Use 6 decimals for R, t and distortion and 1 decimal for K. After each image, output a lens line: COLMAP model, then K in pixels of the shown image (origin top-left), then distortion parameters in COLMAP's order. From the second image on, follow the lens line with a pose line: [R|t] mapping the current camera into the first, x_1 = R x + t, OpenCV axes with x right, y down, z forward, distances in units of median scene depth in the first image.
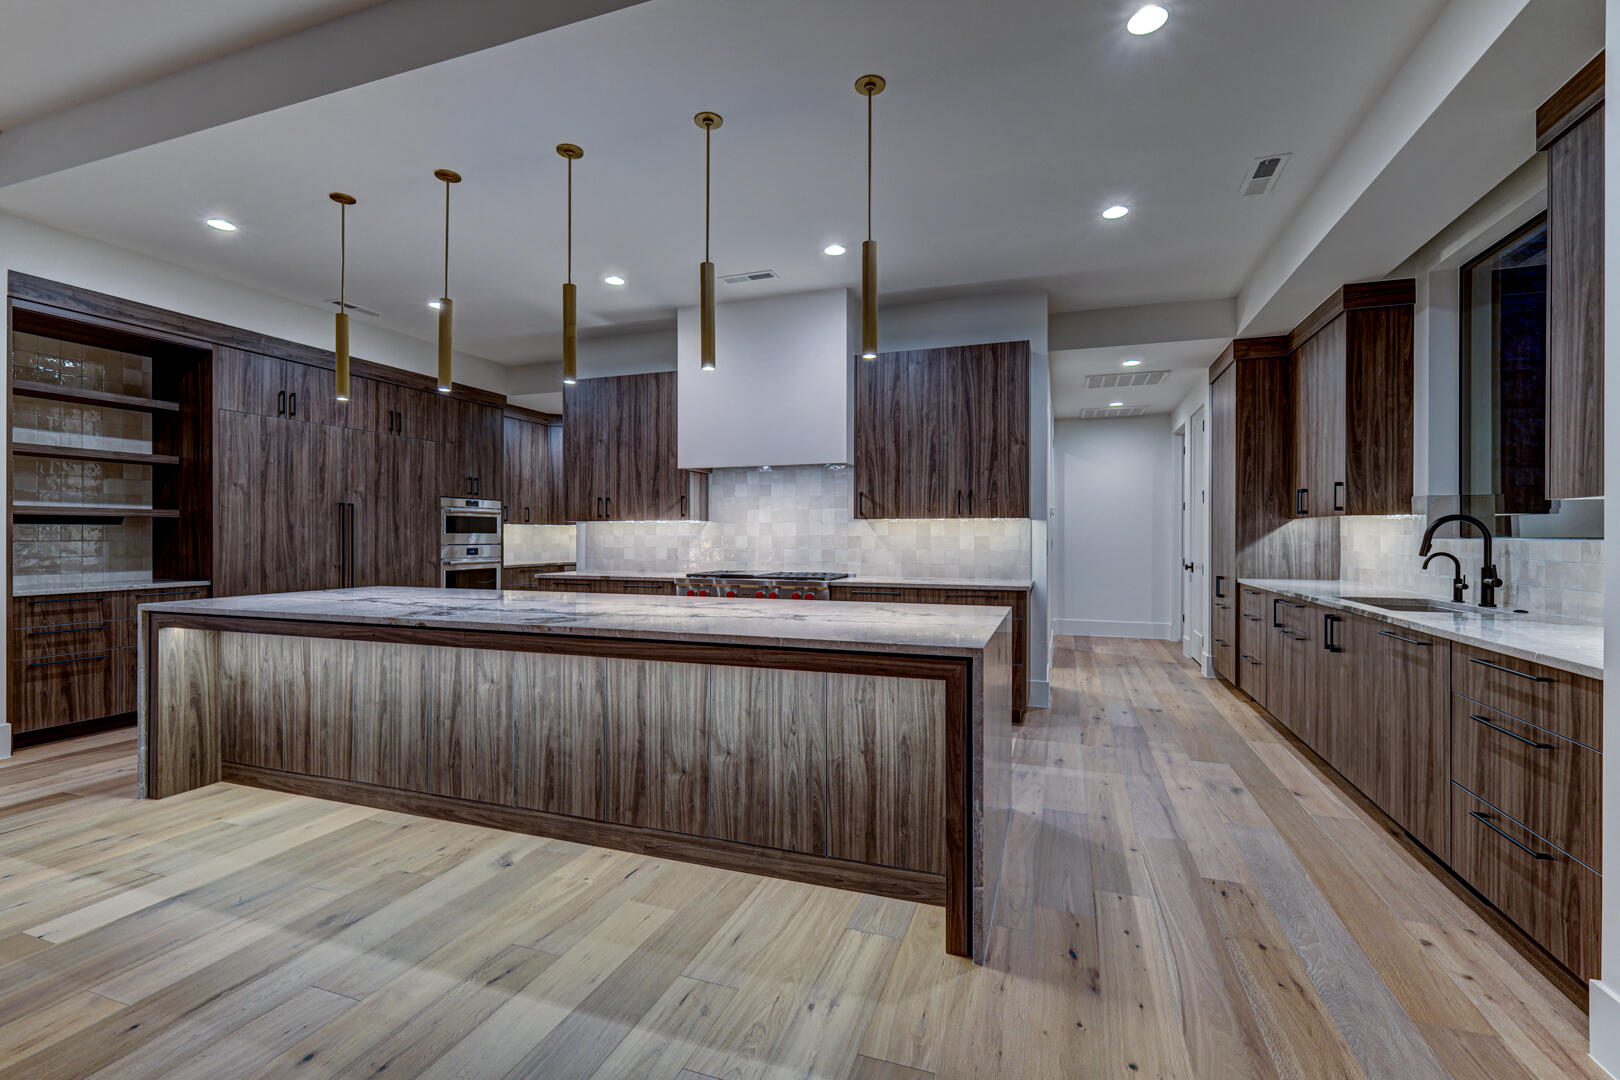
lens RADIAL K [[713.5, 0, 810.7], [0, 713.5, 535.2], [0, 0, 1]] dist [0.003776, 0.000396]
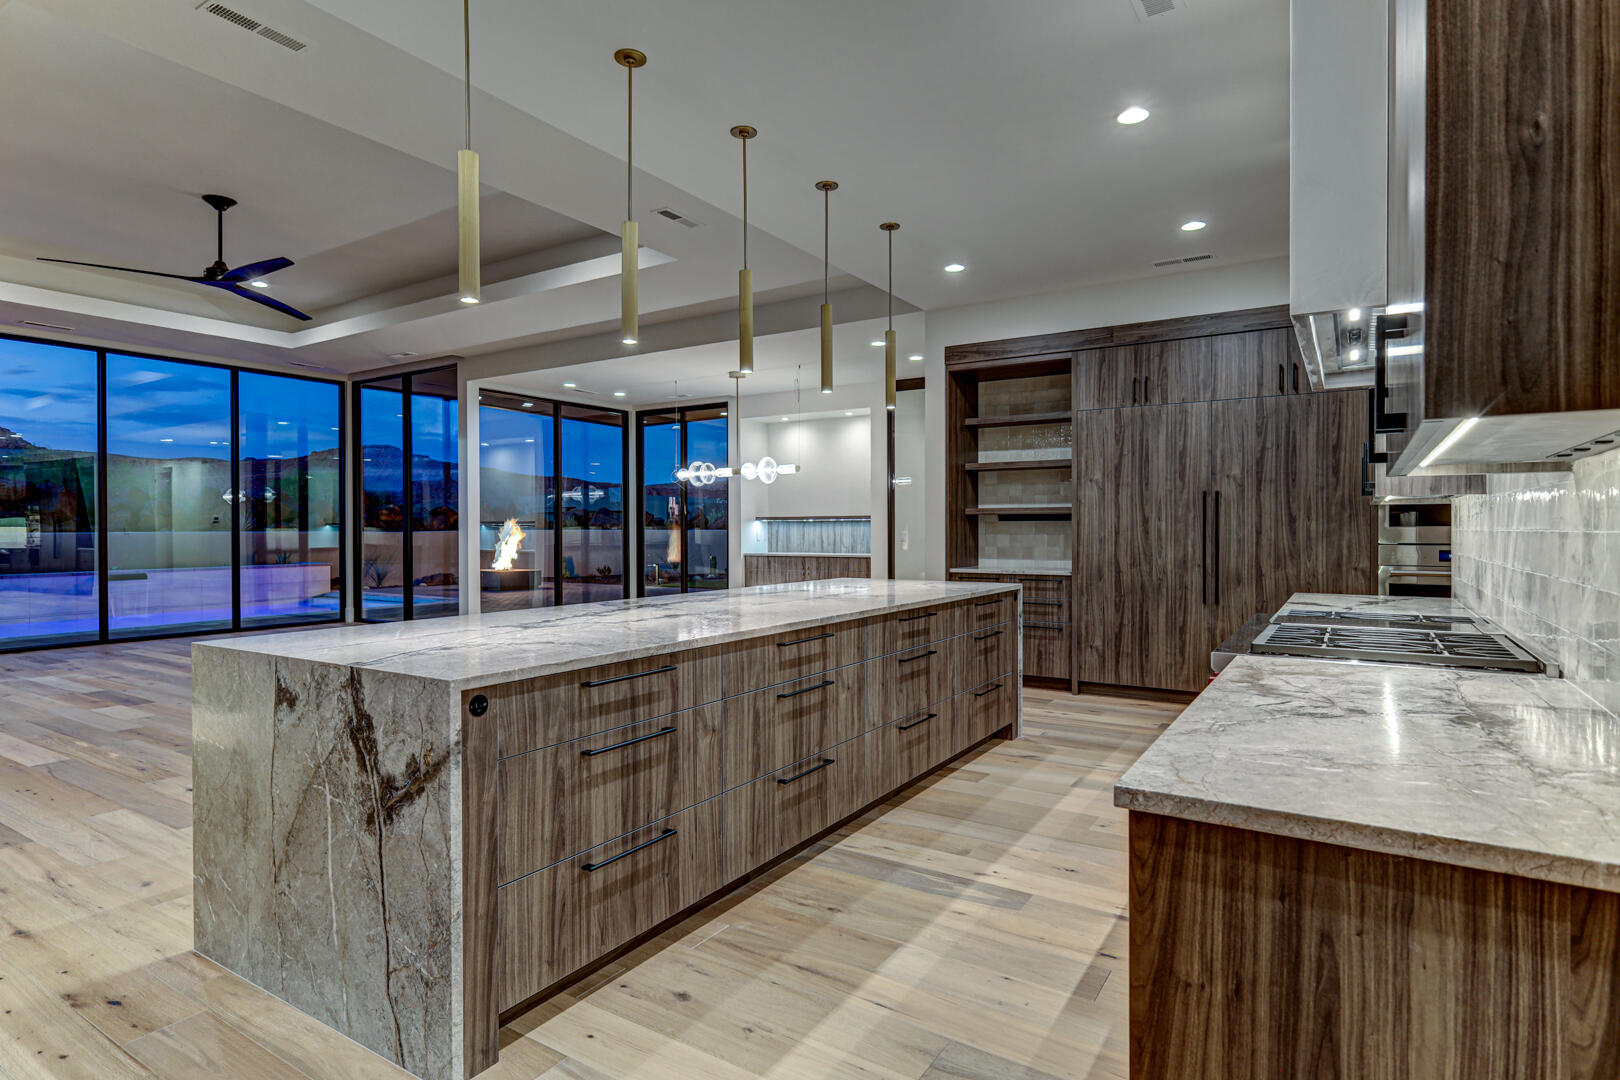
lens RADIAL K [[854.1, 0, 794.6], [0, 854.1, 539.5], [0, 0, 1]] dist [0.006204, -0.001088]
pose [[-0.234388, 0.011329, -0.972077, 0.493131], [0.002729, 0.999936, 0.010995, -0.000189], [0.972139, -0.000075, -0.234403, 0.851943]]
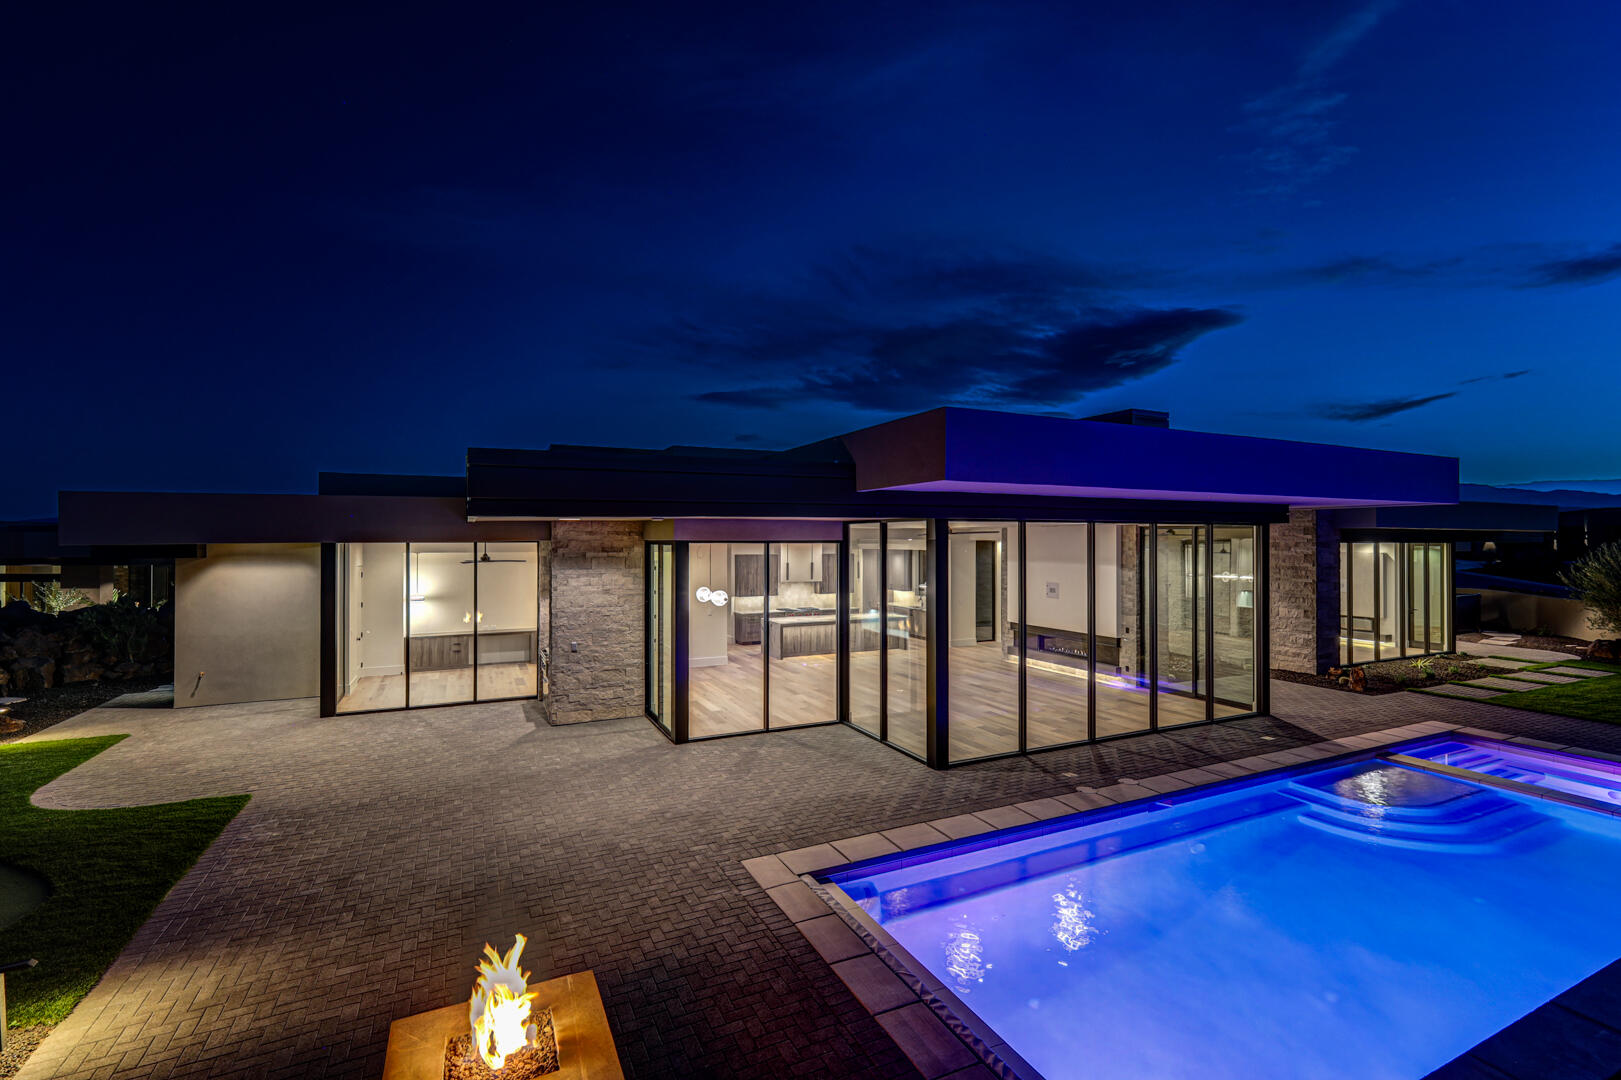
lens RADIAL K [[713.9, 0, 806.7], [0, 713.9, 533.4], [0, 0, 1]] dist [0.003776, 0.000396]
pose [[0.712038, 0.006069, 0.702115, -3.028436], [0.001418, 0.999948, -0.010081, -0.349345], [-0.702140, 0.008174, 0.711992, -1.977263]]
